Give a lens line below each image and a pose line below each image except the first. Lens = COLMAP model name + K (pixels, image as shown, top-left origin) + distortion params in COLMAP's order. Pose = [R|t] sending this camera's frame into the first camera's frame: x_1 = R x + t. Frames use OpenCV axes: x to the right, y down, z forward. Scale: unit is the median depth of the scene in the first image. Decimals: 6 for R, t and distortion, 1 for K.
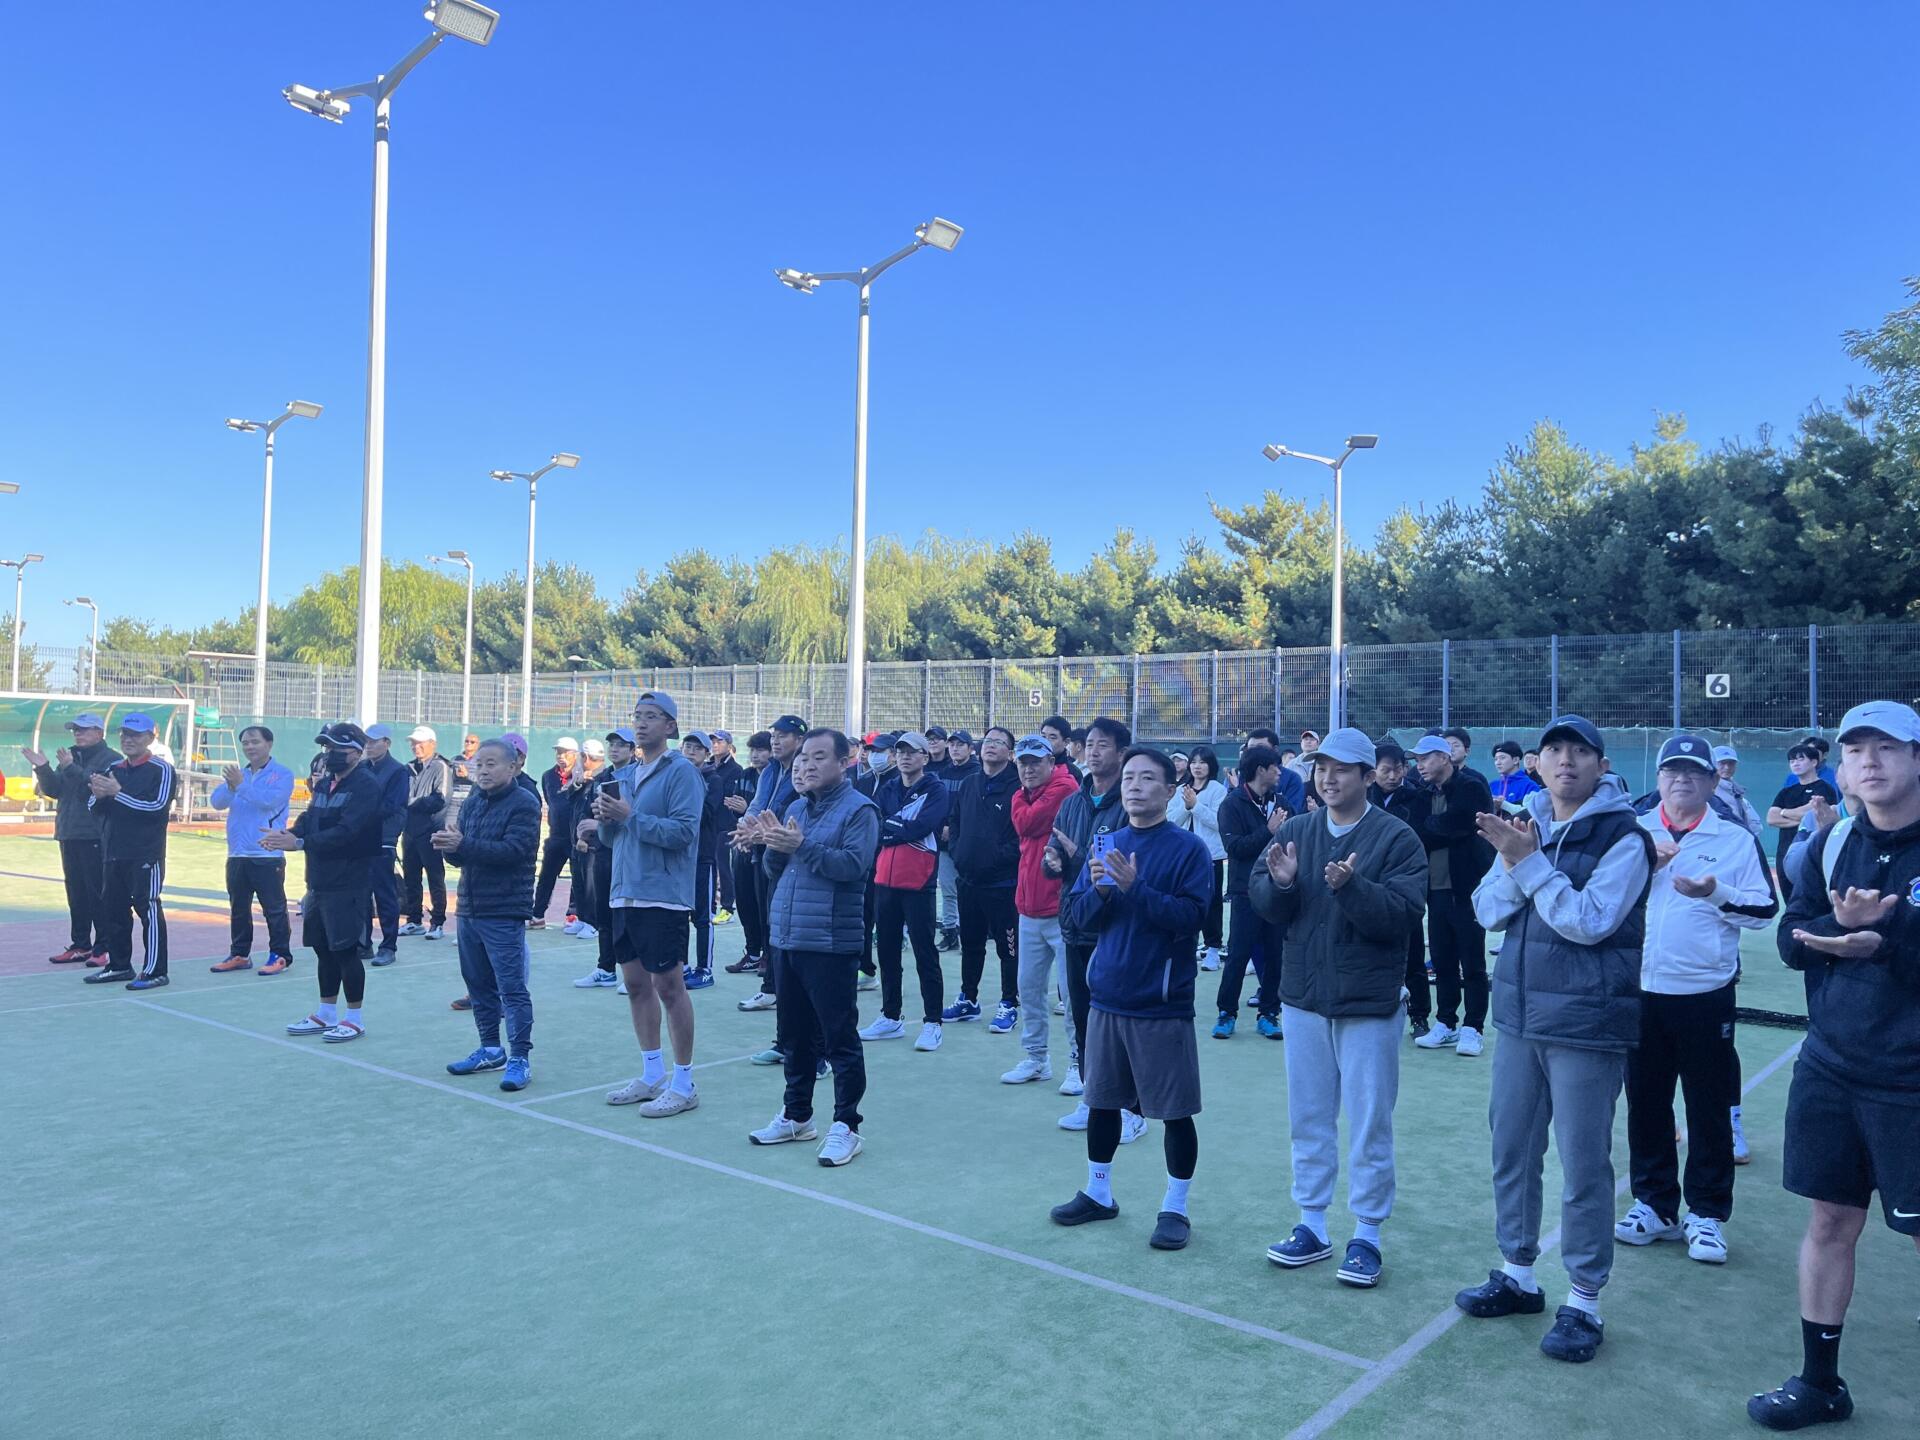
lens RADIAL K [[1430.1, 0, 960.0], [0, 1430.1, 720.0], [0, 0, 1]] dist [0.149398, -0.235638]
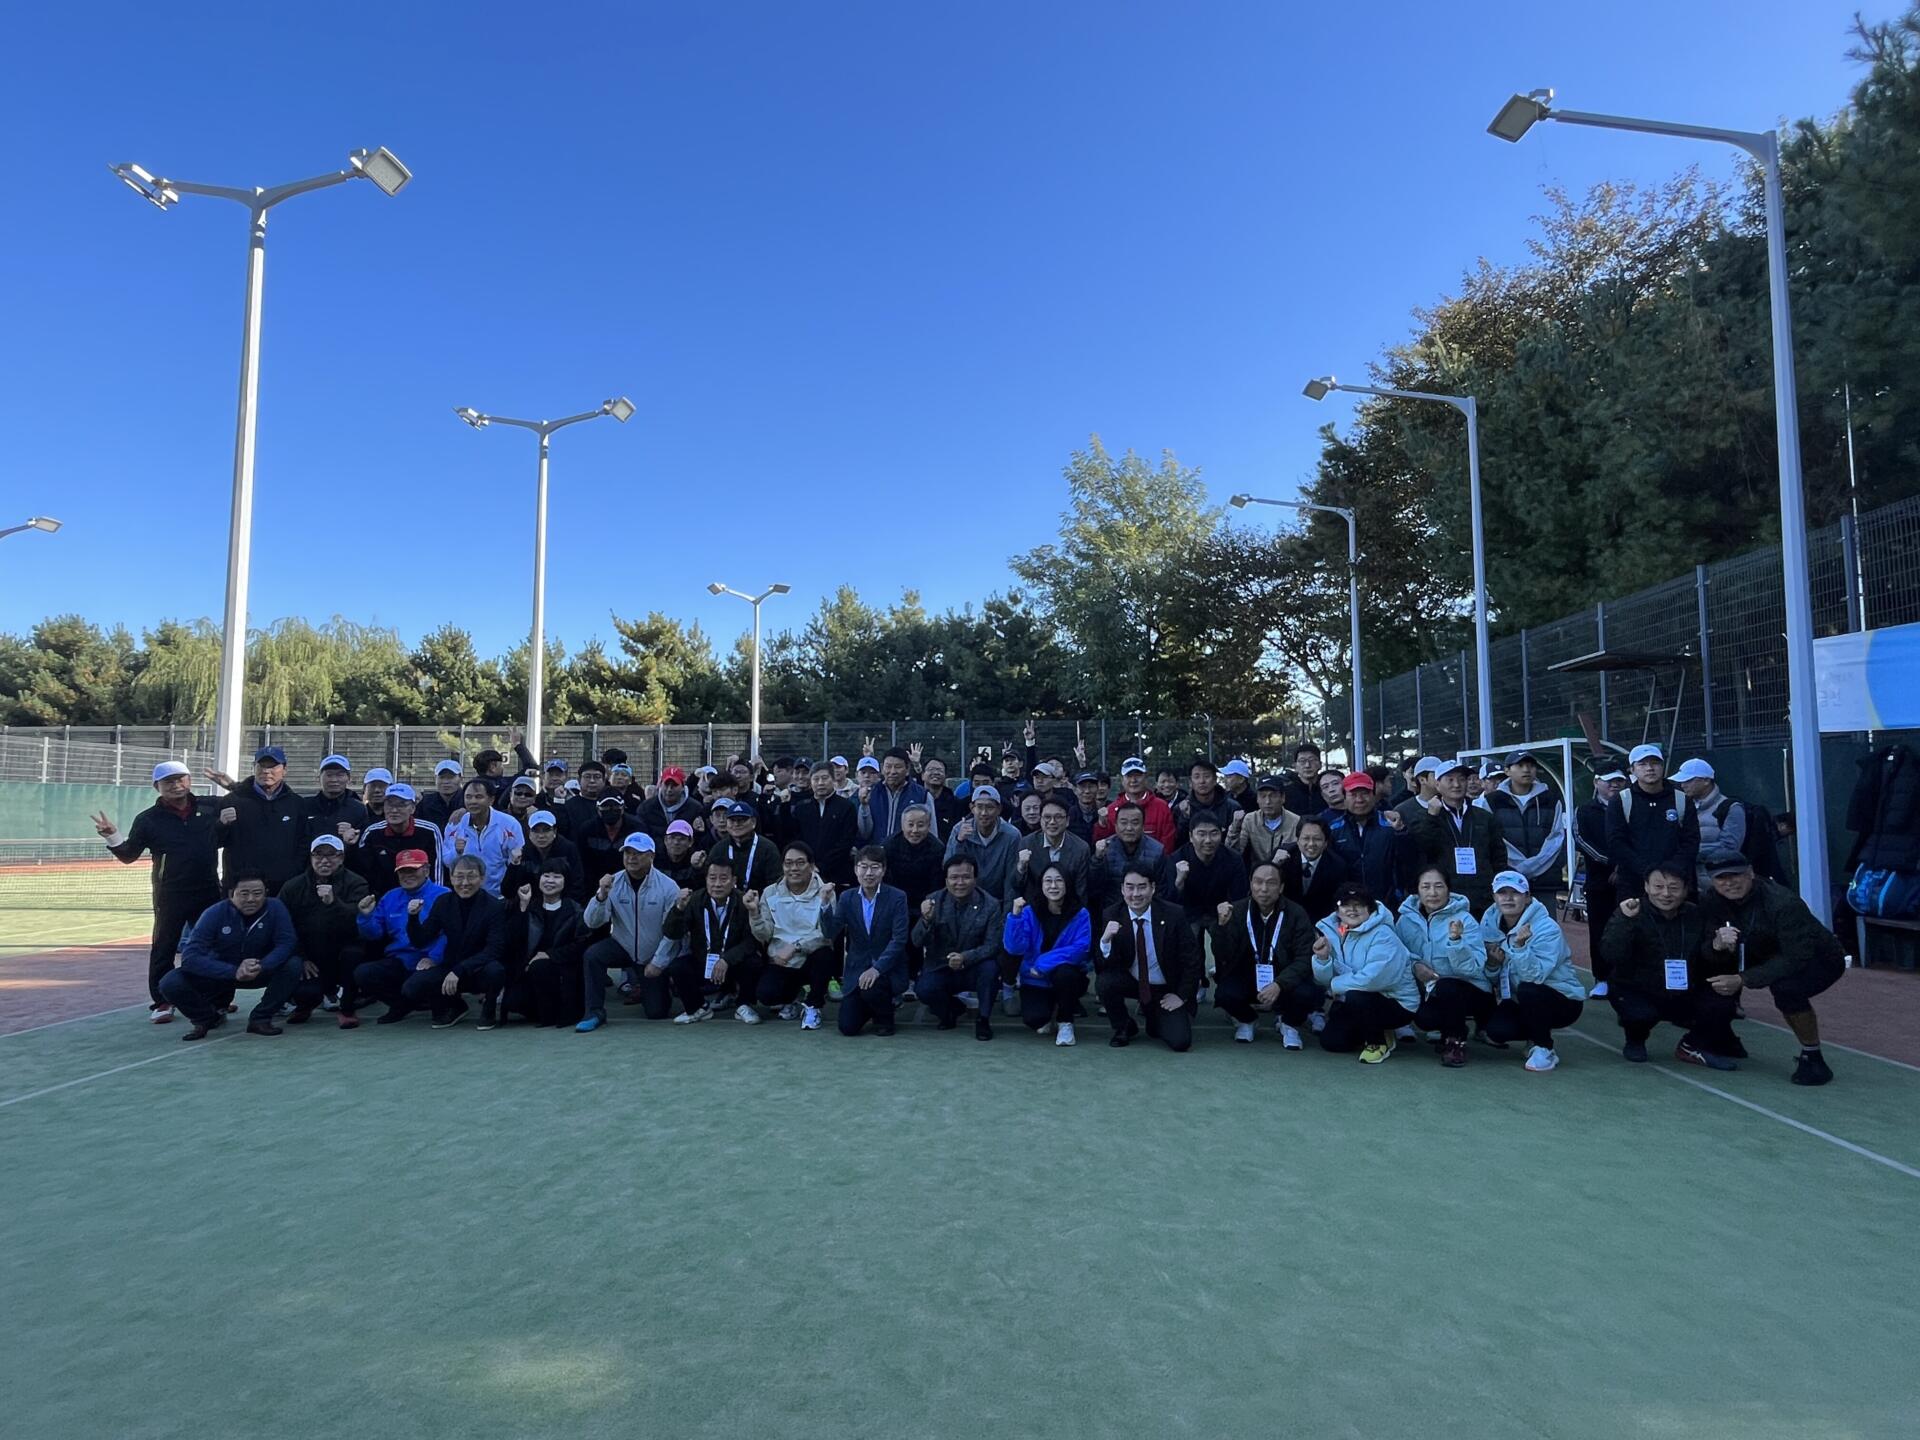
lens RADIAL K [[1028.0, 0, 960.0], [0, 1028.0, 720.0], [0, 0, 1]] dist [-0.000284, -0.000219]
pose [[0.818764, 0.031835, 0.573247, -0.113330], [0.001670, 0.998325, -0.057827, 0.004051], [-0.574128, 0.048303, 0.817339, 0.018964]]
